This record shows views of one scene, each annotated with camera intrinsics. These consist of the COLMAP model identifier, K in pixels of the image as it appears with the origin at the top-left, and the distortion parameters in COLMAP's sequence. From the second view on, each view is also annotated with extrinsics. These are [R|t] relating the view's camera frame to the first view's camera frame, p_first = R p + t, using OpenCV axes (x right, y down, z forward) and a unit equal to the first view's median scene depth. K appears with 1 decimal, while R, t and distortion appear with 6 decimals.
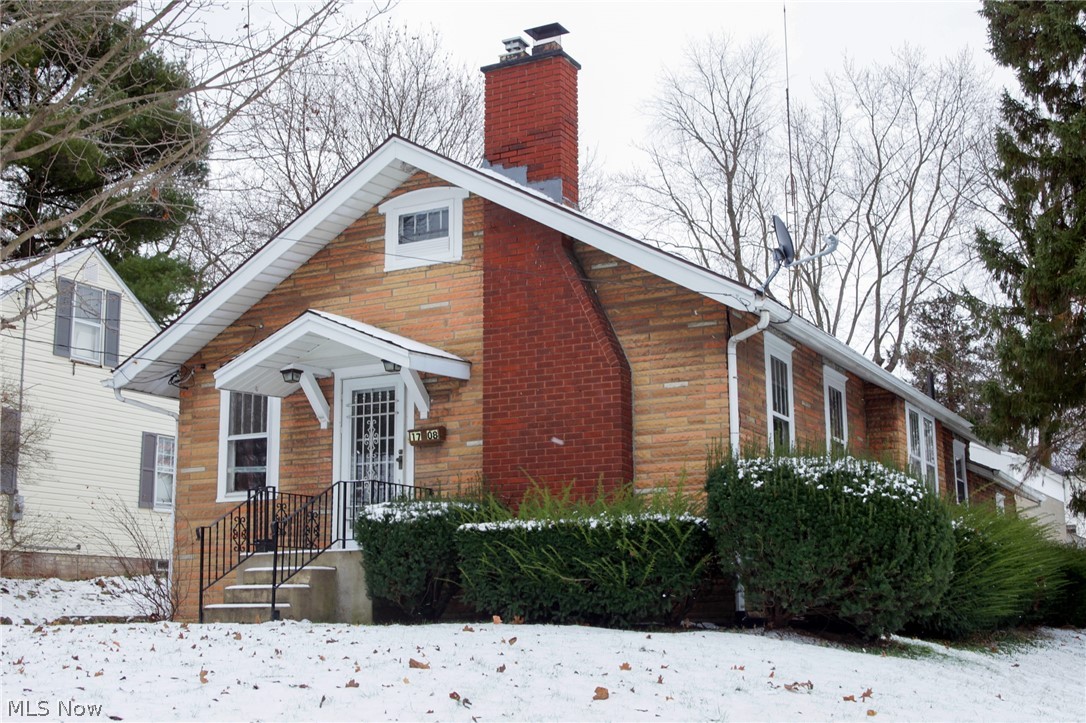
lens RADIAL K [[1380.3, 0, 542.6], [0, 1380.3, 362.4], [0, 0, 1]] dist [-0.024827, -0.015705]
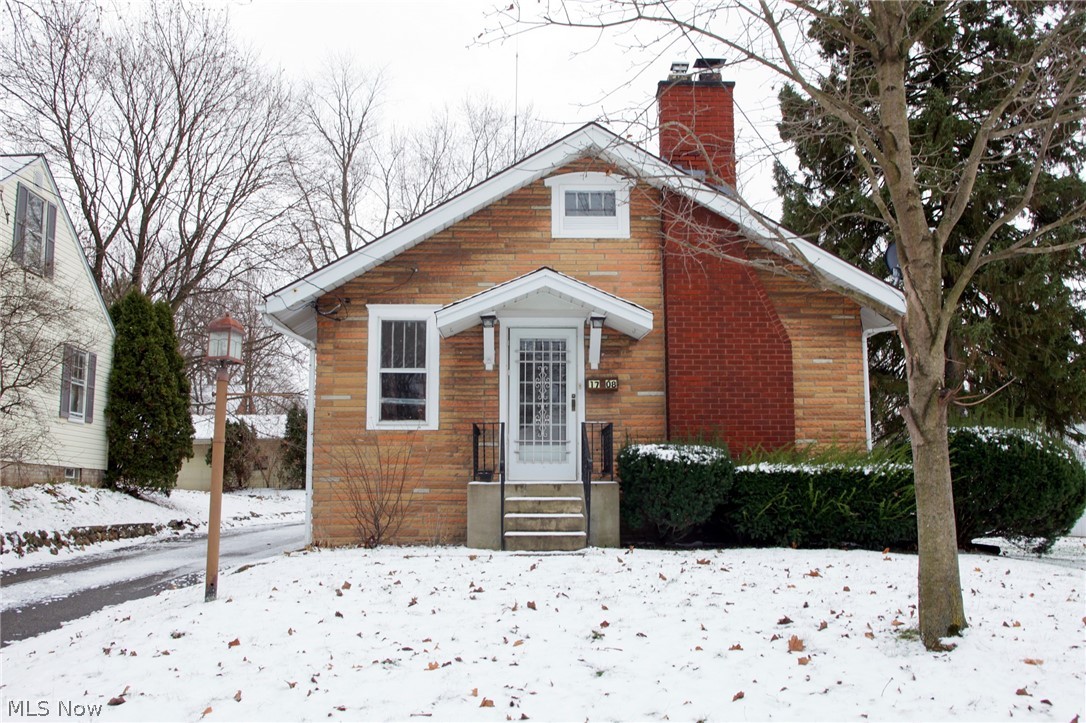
lens RADIAL K [[1029.6, 0, 543.0], [0, 1029.6, 361.5], [0, 0, 1]] dist [-0.063940, 0.001326]
pose [[0.863356, 0.074783, 0.499024, -0.550223], [-0.098273, 0.994940, 0.020920, 0.019900], [-0.494934, -0.067102, 0.866336, 0.259564]]
